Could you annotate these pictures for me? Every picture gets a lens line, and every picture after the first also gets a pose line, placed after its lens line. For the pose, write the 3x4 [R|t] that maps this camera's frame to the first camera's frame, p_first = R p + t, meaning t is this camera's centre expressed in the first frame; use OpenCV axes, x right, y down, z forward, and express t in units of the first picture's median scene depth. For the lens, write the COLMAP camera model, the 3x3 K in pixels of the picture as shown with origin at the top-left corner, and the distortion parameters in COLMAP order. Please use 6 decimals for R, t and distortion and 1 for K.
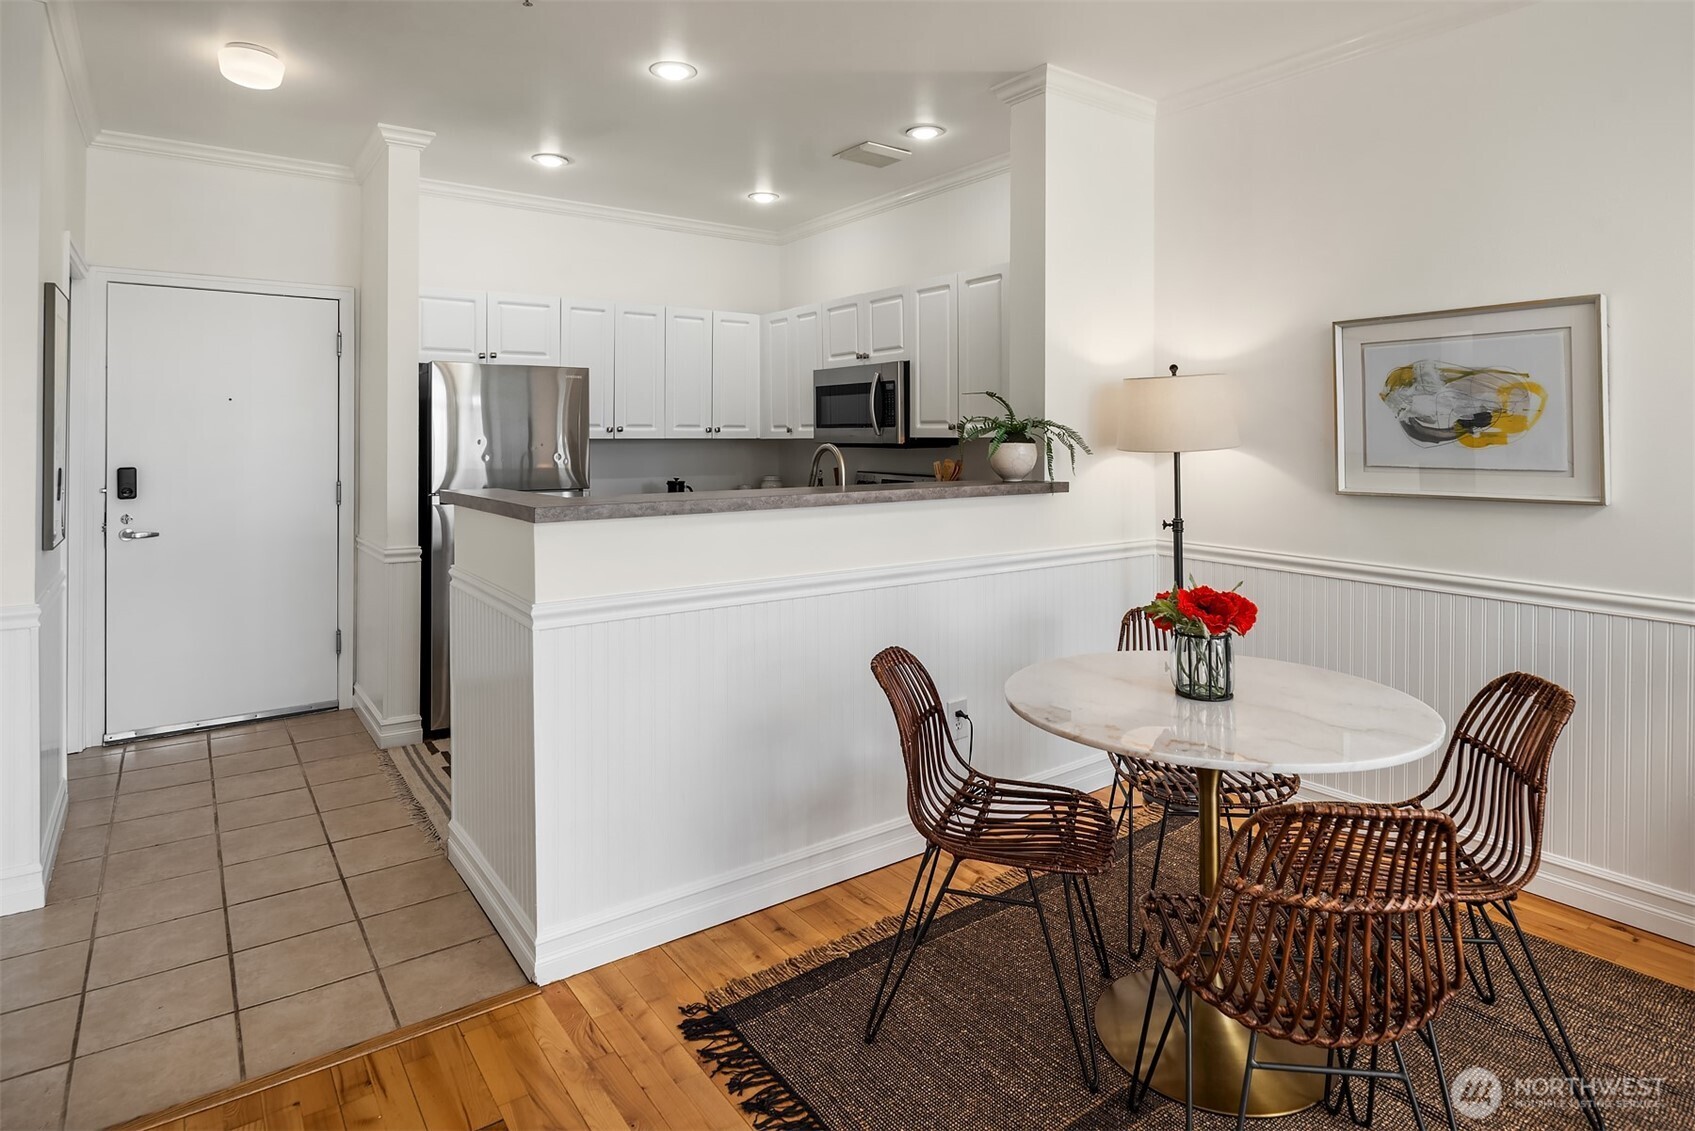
lens RADIAL K [[923.0, 0, 846.9], [0, 923.0, 420.7], [0, 0, 1]] dist [-0.003993, -0.004438]
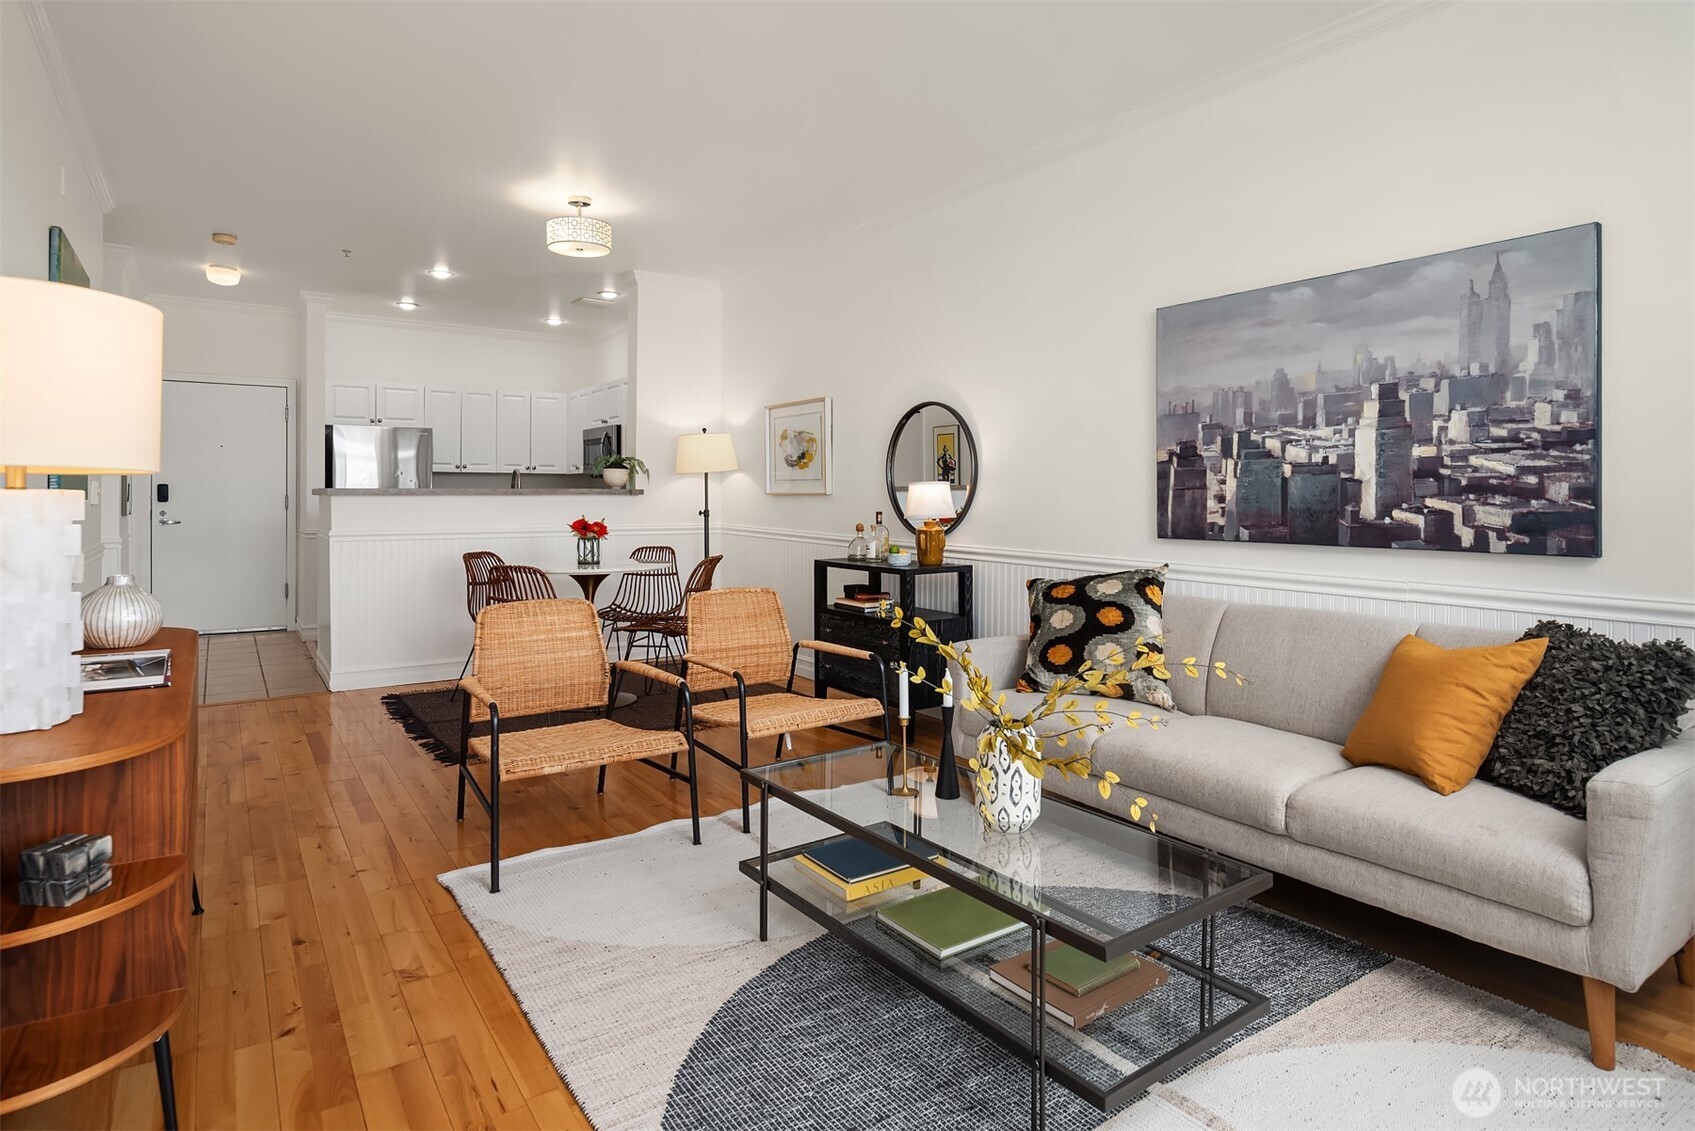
lens RADIAL K [[923.0, 0, 857.6], [0, 923.0, 491.9], [0, 0, 1]] dist [-0.003993, -0.004438]
pose [[0.999718, 0.005997, -0.022958, 0.811630], [-0.005690, 0.999894, 0.013411, 0.048599], [0.023036, -0.013276, 0.999646, -1.009175]]
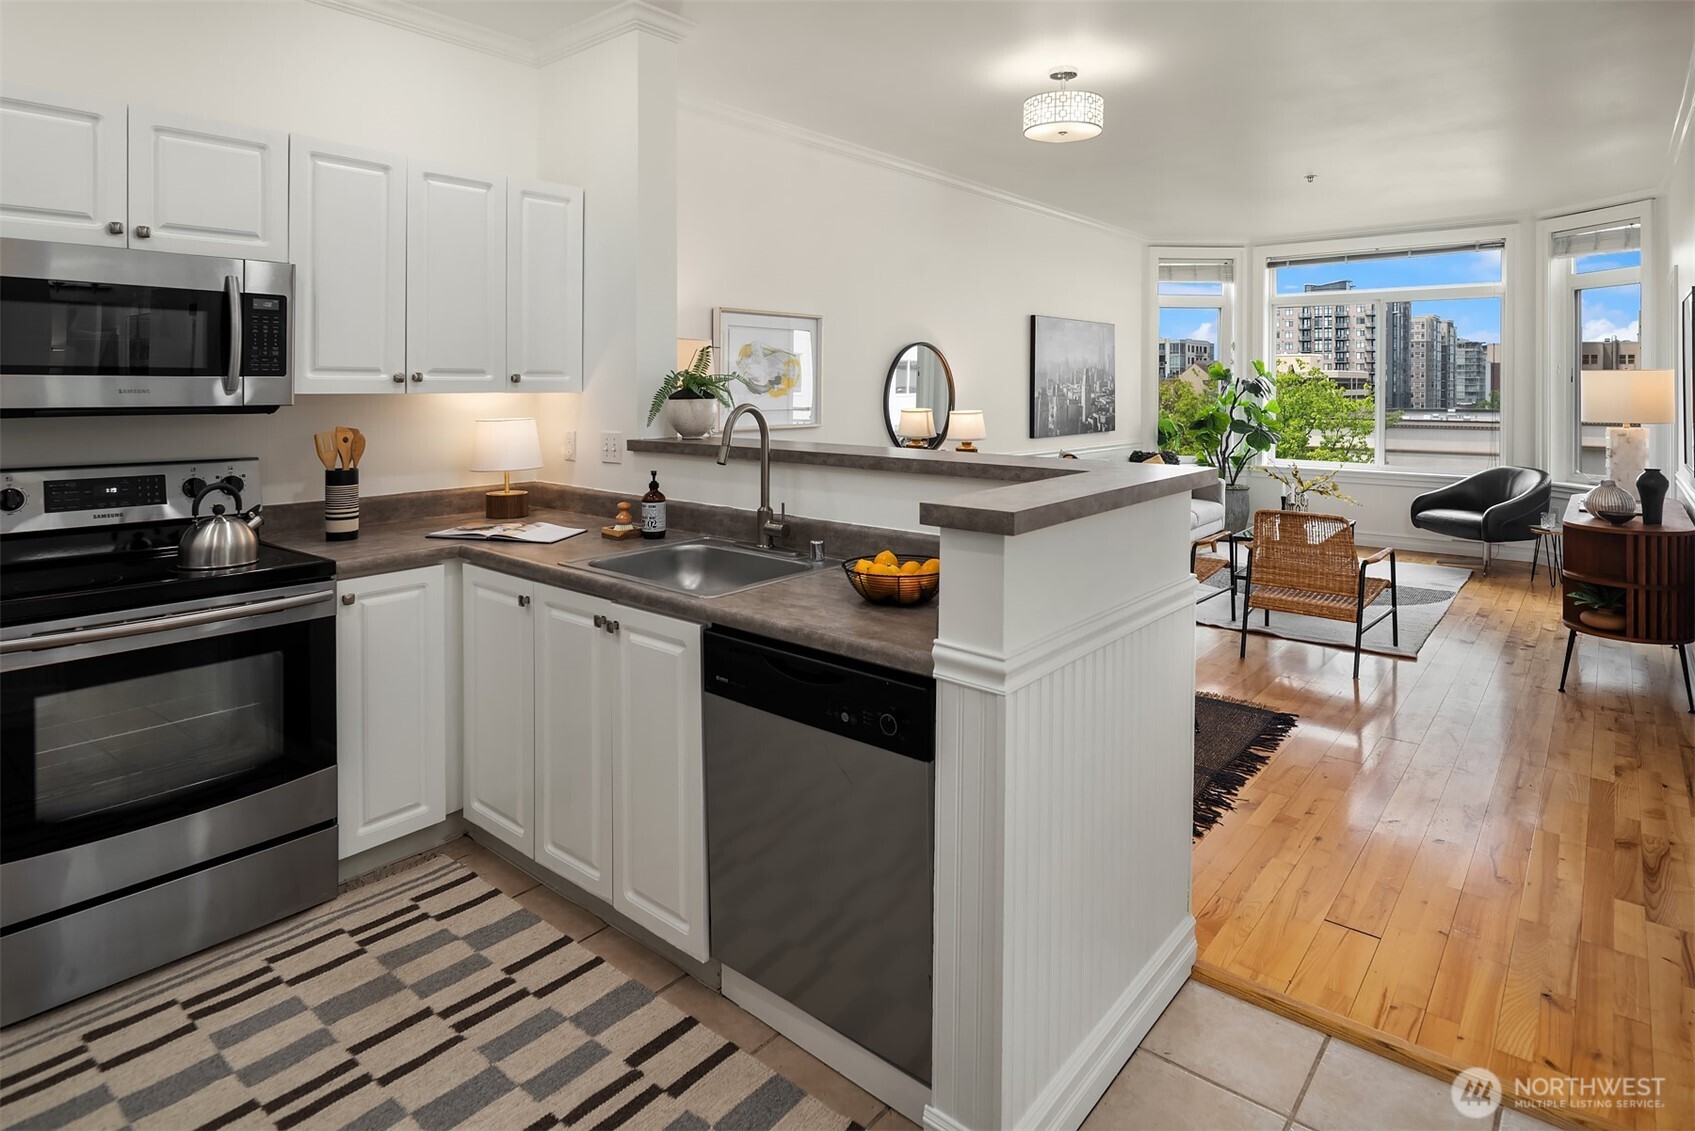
lens RADIAL K [[923.0, 0, 841.8], [0, 923.0, 393.0], [0, 0, 1]] dist [-0.003993, -0.004438]
pose [[-0.242709, -0.005937, 0.970081, -0.893882], [-0.016392, 0.999864, 0.002018, 0.015577], [-0.969961, -0.015412, -0.242774, 1.212561]]
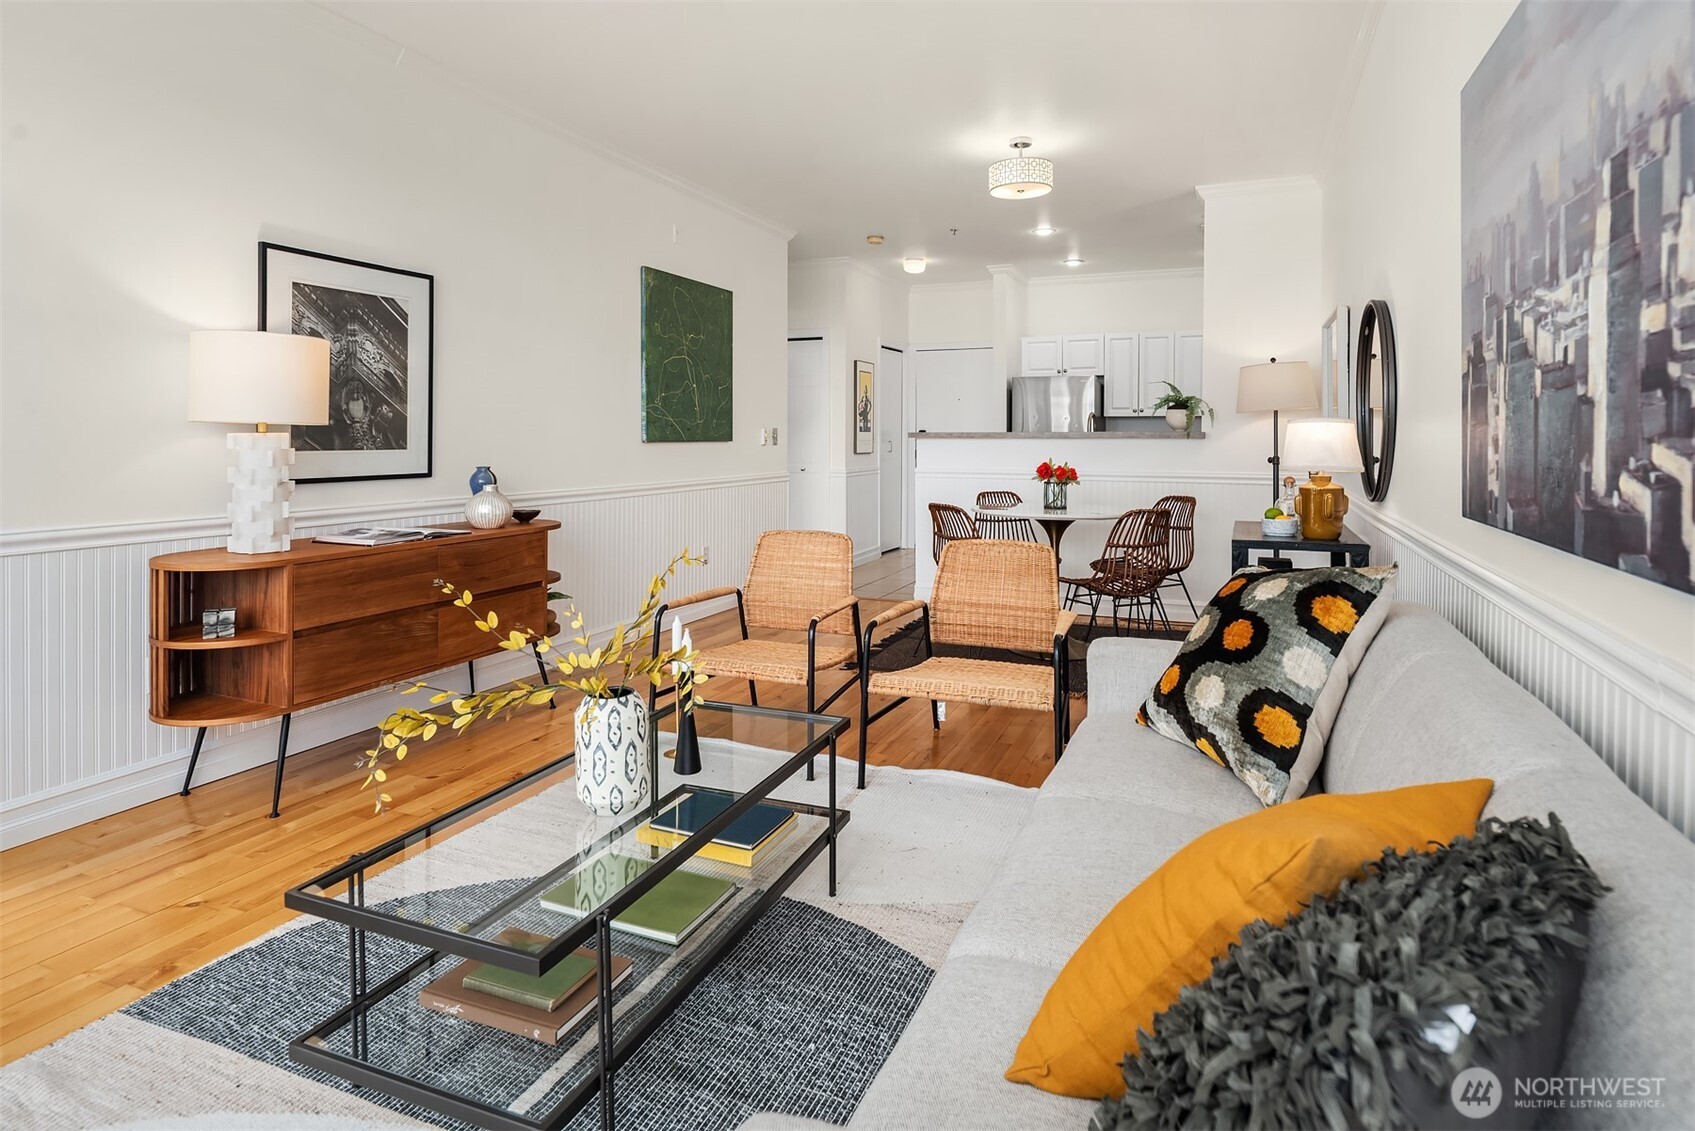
lens RADIAL K [[923.0, 0, 852.8], [0, 923.0, 446.5], [0, 0, 1]] dist [-0.003993, -0.004438]
pose [[0.522895, 0.014178, -0.852279, 1.506998], [0.008609, 0.999723, 0.021913, 0.055167], [0.852354, -0.018795, 0.522628, -0.499411]]
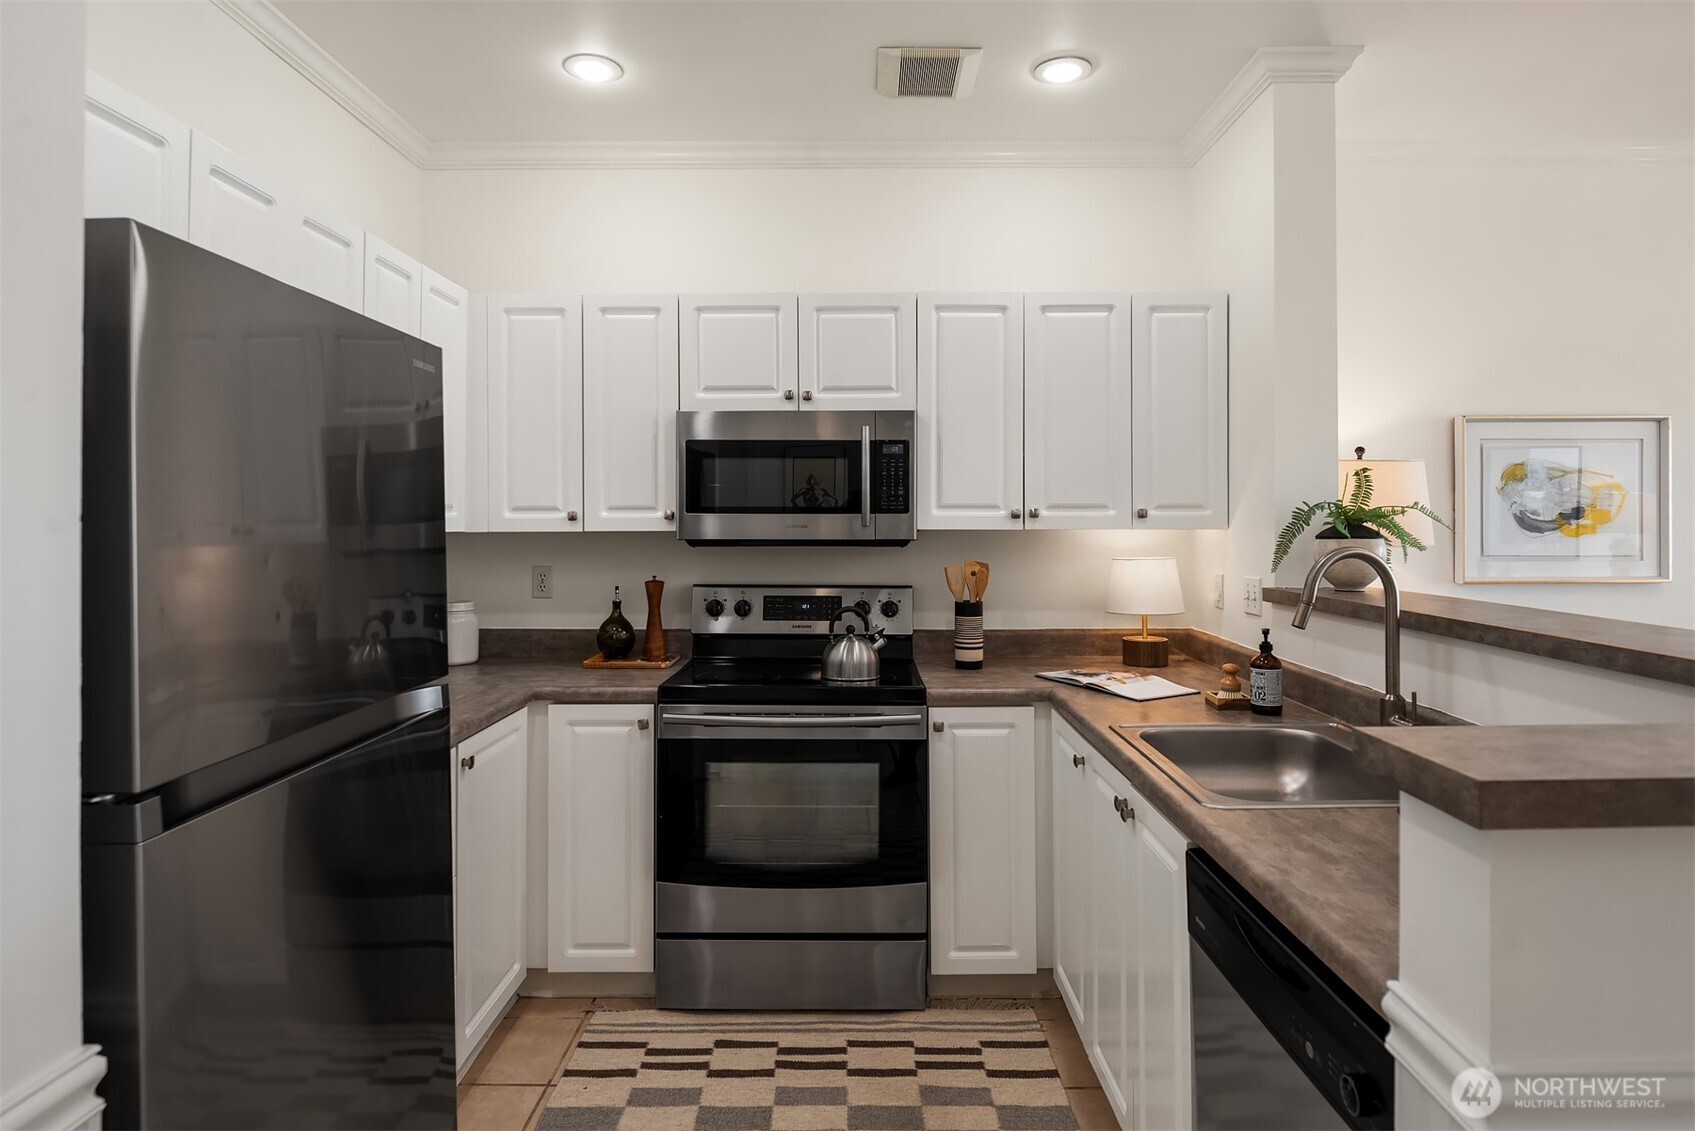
lens RADIAL K [[923.0, 0, 824.8], [0, 923.0, 513.0], [0, 0, 1]] dist [-0.003993, -0.004438]
pose [[0.589567, 0.009318, 0.807666, -0.747640], [-0.013805, 0.999904, -0.001459, 0.012560], [-0.807602, -0.010289, 0.589639, 1.016547]]
